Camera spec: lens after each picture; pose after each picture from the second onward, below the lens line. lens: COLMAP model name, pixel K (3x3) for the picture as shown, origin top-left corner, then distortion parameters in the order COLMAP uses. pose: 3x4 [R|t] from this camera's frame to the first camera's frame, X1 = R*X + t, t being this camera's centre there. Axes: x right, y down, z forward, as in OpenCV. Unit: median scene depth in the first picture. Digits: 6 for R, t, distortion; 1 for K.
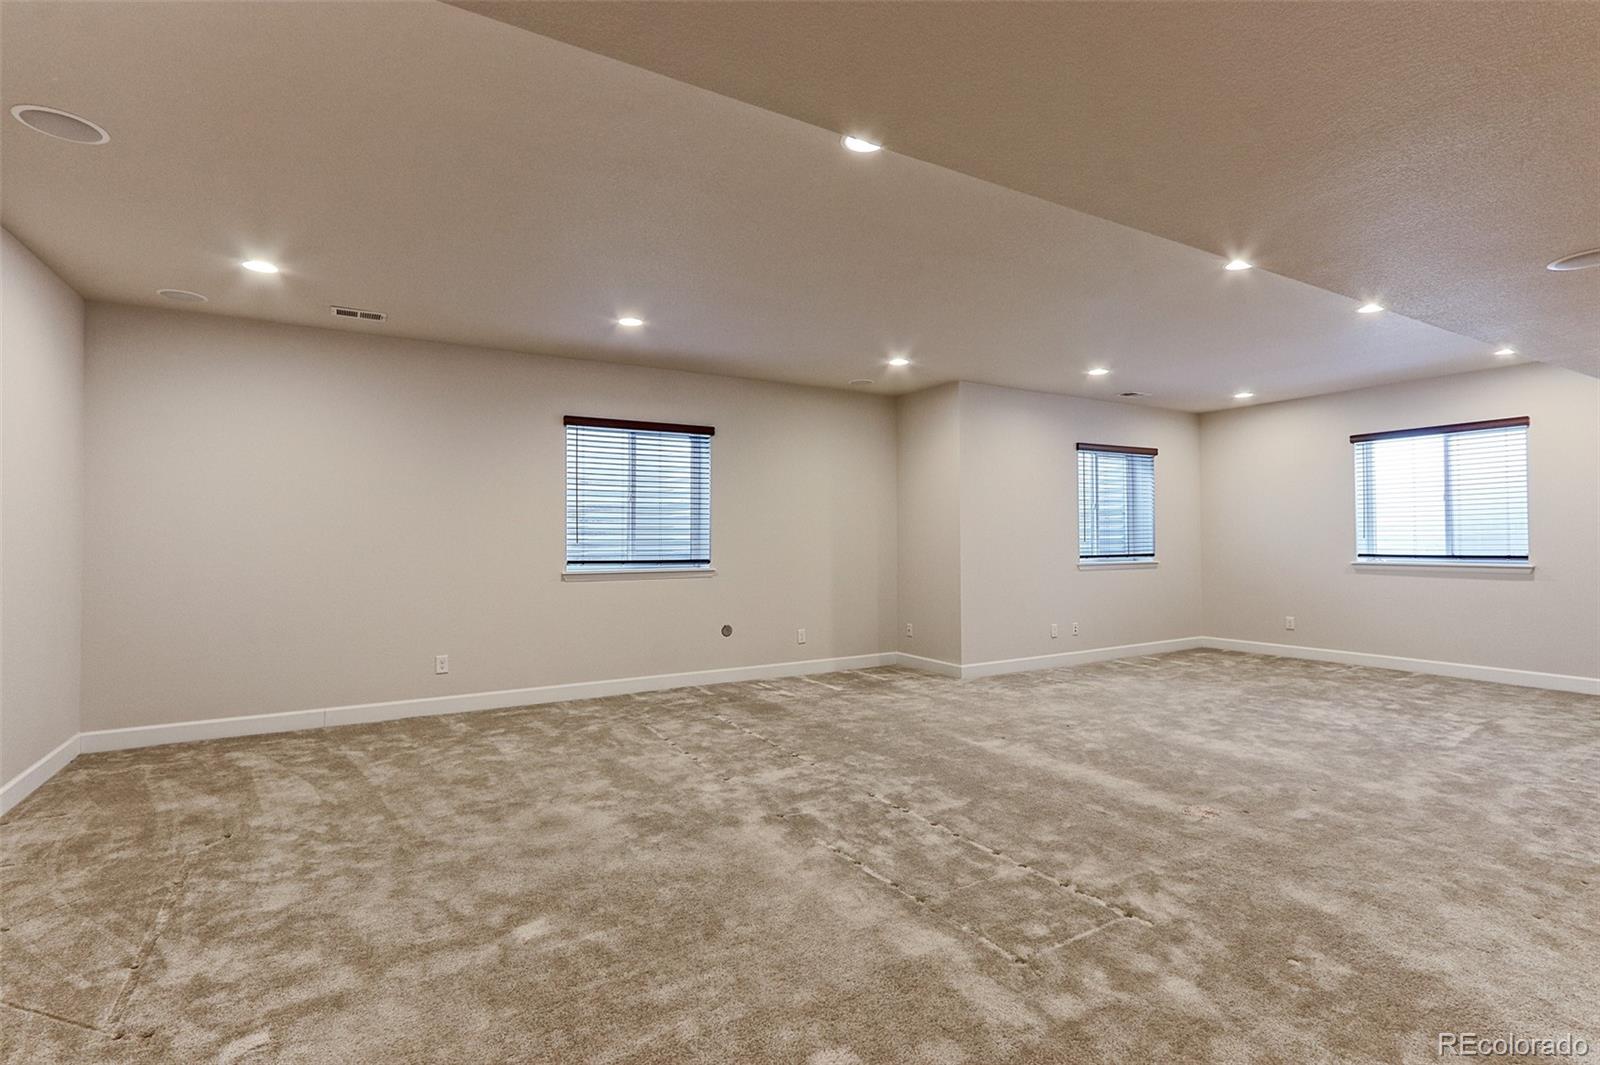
lens RADIAL K [[750.4, 0, 795.4], [0, 750.4, 527.3], [0, 0, 1]] dist [0.001095, 0.000921]
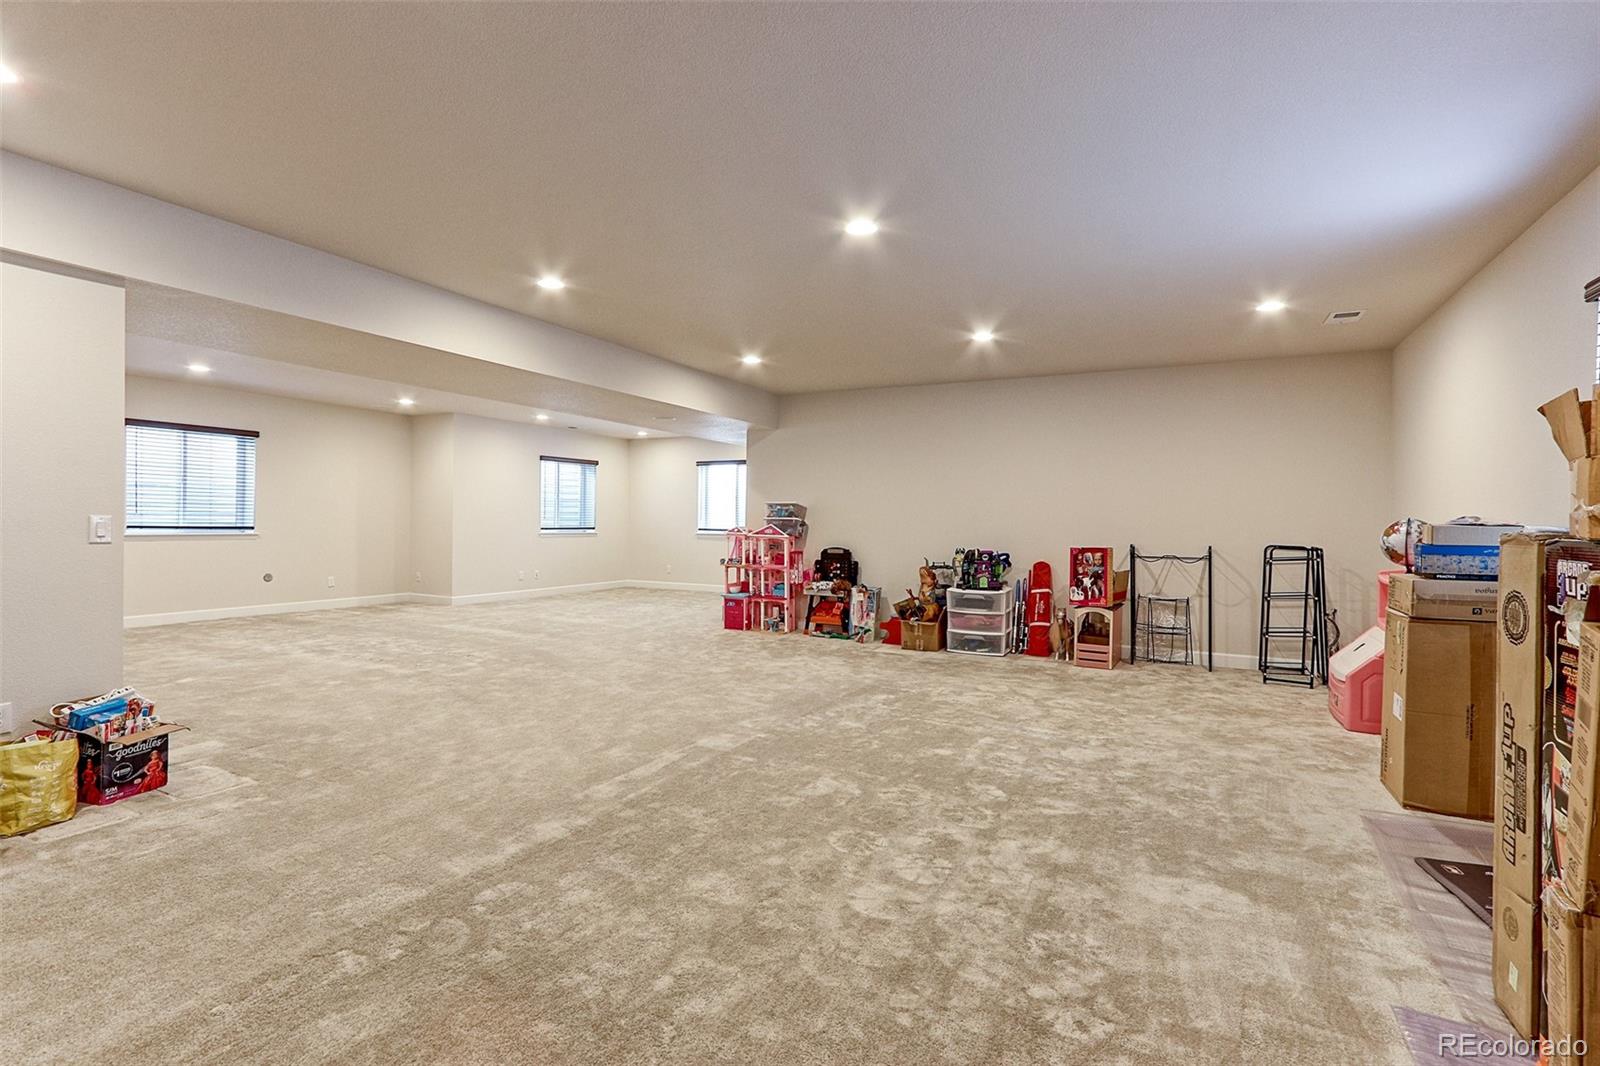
lens RADIAL K [[750.4, 0, 795.4], [0, 750.4, 527.8], [0, 0, 1]] dist [0.001095, 0.000921]
pose [[0.850380, 0.011577, 0.526042, 0.007390], [-0.027411, 0.999375, 0.022318, -0.013080], [-0.525455, -0.033398, 0.850166, -0.690861]]
